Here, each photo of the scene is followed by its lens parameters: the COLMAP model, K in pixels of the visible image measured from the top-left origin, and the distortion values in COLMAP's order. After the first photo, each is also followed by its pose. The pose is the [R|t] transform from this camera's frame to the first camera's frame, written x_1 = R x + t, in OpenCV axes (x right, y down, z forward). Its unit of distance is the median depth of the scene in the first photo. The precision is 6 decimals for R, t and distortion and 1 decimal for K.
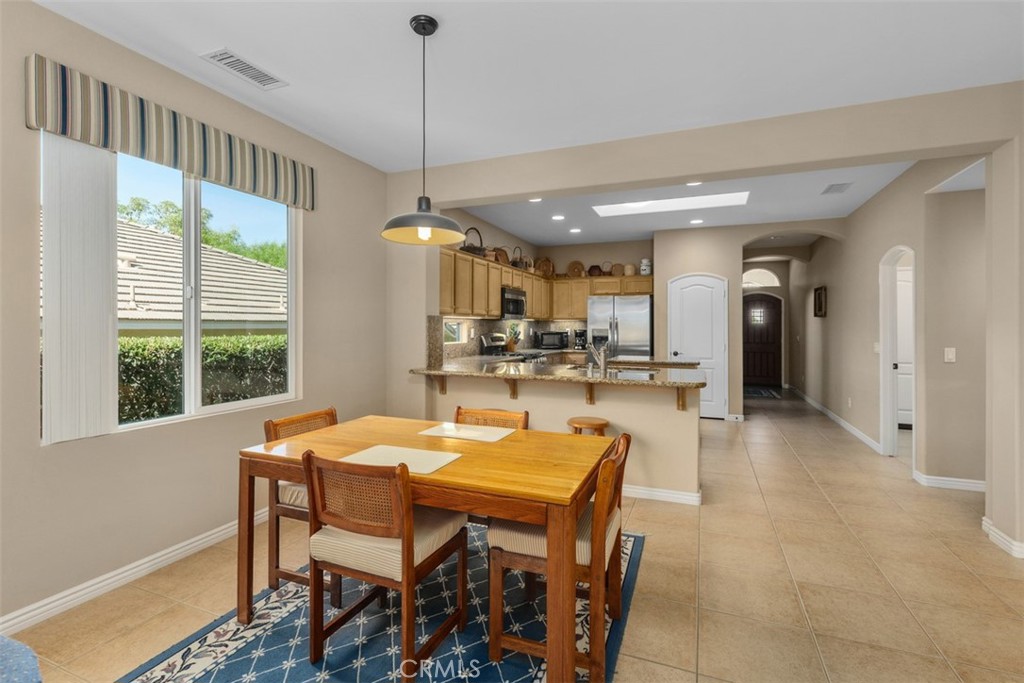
lens RADIAL K [[473.6, 0, 505.9], [0, 473.6, 327.5], [0, 0, 1]] dist [0.014424, -0.001500]
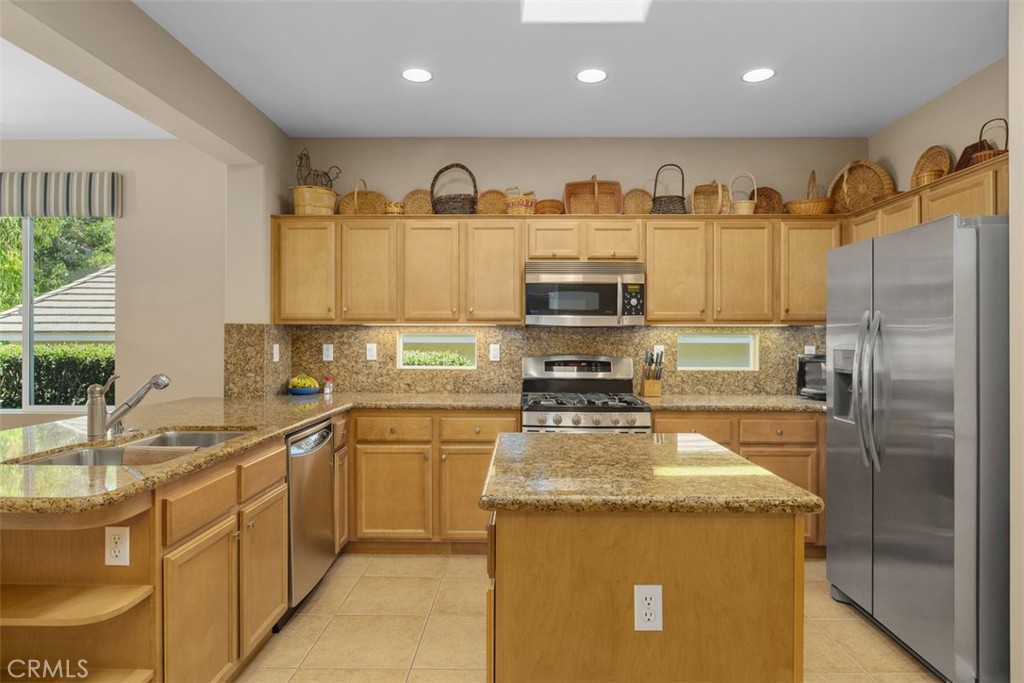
lens RADIAL K [[590.9, 0, 519.0], [0, 590.9, 343.1], [0, 0, 1]] dist [-0.002378, 0.001085]
pose [[0.363999, 0.005683, -0.931382, 0.493271], [-0.008531, 0.999960, 0.002768, -0.000416], [0.931360, 0.006938, 0.364032, 0.663852]]
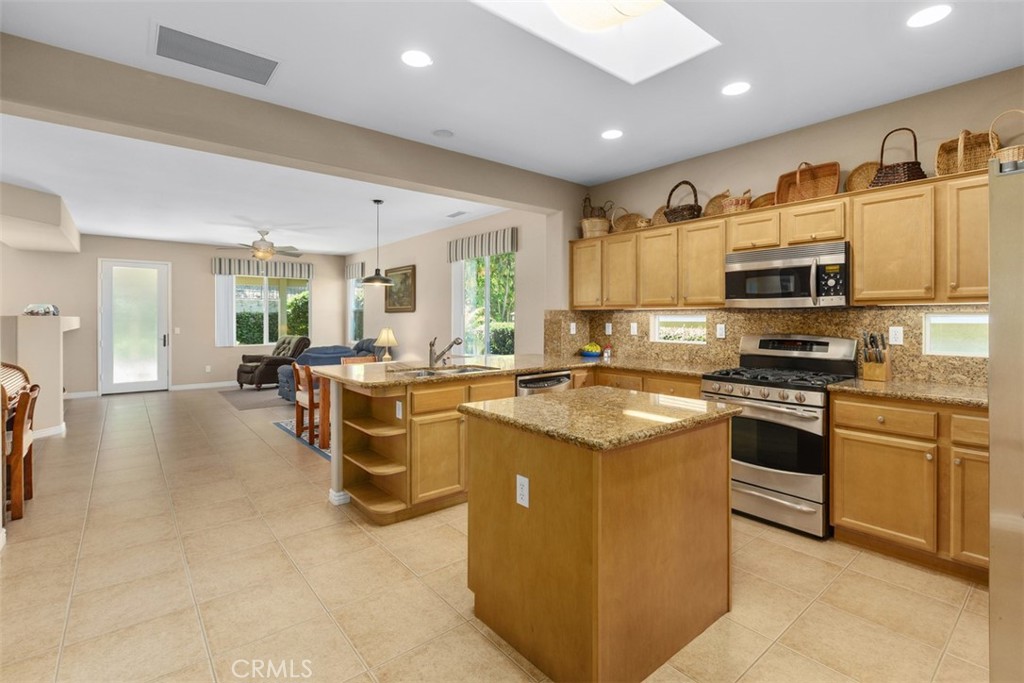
lens RADIAL K [[473.6, 0, 508.0], [0, 473.6, 322.5], [0, 0, 1]] dist [0.014424, -0.001500]
pose [[-0.479459, 0.005250, -0.877549, 0.551172], [-0.007947, 0.999915, 0.010324, -0.003049], [0.877528, 0.011923, -0.479376, 0.902718]]
